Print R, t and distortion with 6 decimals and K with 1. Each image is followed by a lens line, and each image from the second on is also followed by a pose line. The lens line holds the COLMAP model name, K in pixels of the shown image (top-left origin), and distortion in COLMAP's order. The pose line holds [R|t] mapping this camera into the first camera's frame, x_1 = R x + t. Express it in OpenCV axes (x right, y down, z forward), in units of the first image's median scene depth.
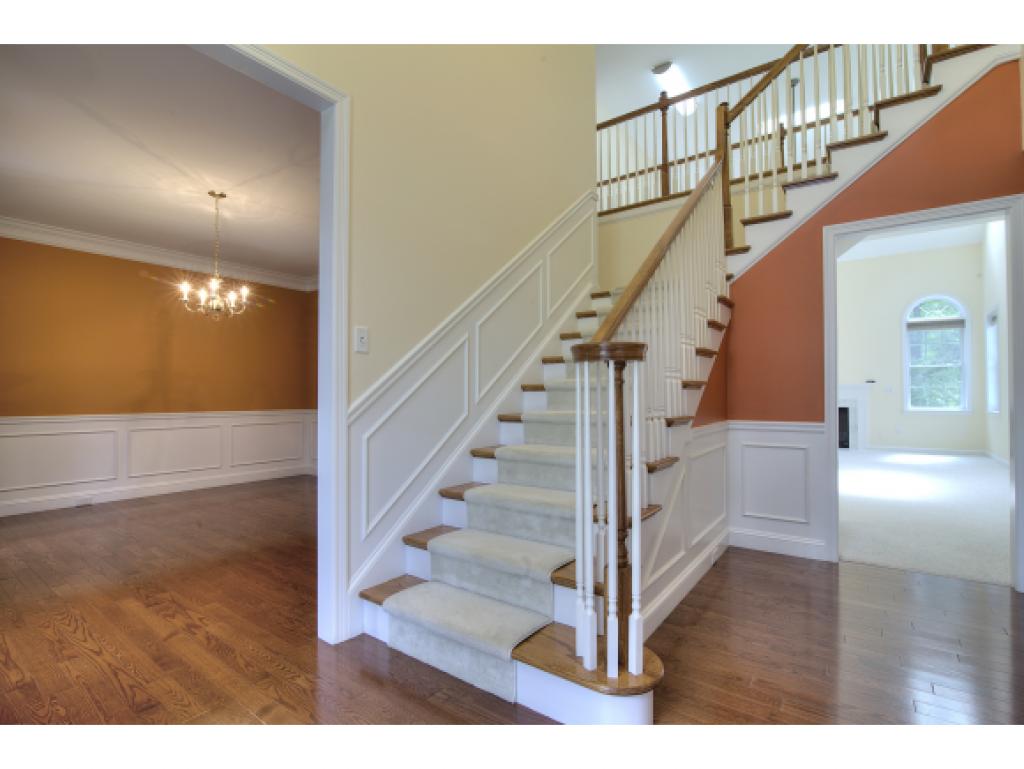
lens RADIAL K [[488.6, 0, 512.0], [0, 488.6, 384.5], [0, 0, 1]] dist [-0.024159, -0.000109]
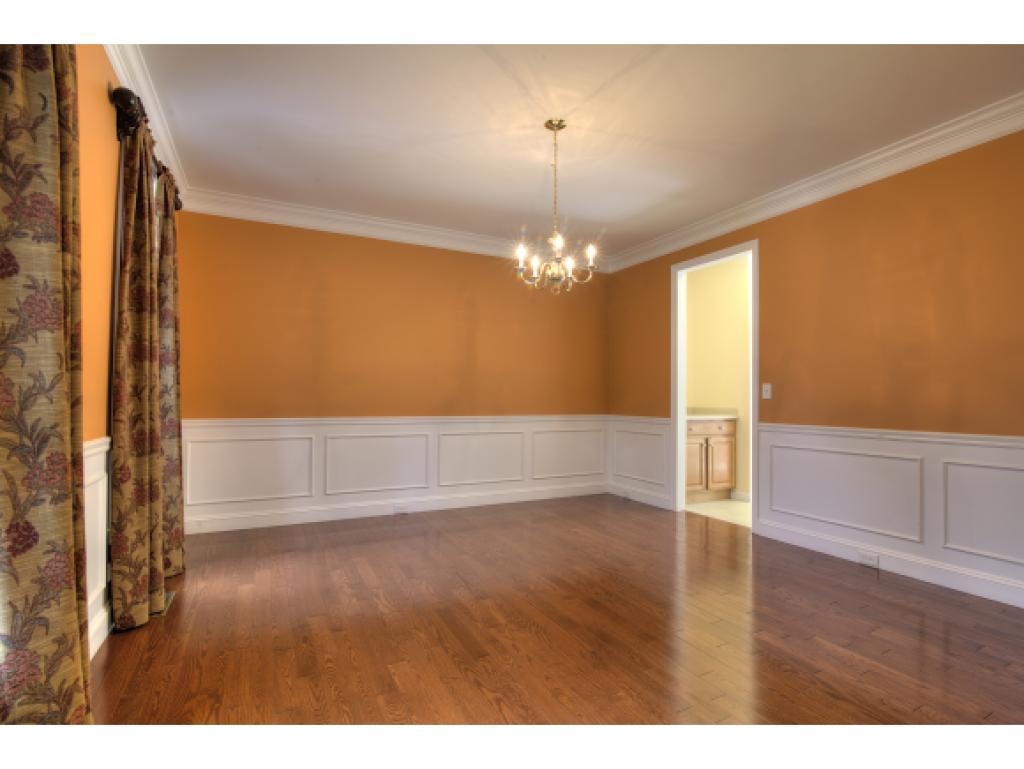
lens RADIAL K [[488.6, 0, 512.0], [0, 488.6, 384.5], [0, 0, 1]] dist [-0.024159, -0.000109]
pose [[0.890859, -0.002010, -0.454275, -0.319133], [-0.002751, 0.999948, -0.009819, 0.011498], [0.454271, 0.009997, 0.890807, 0.297597]]
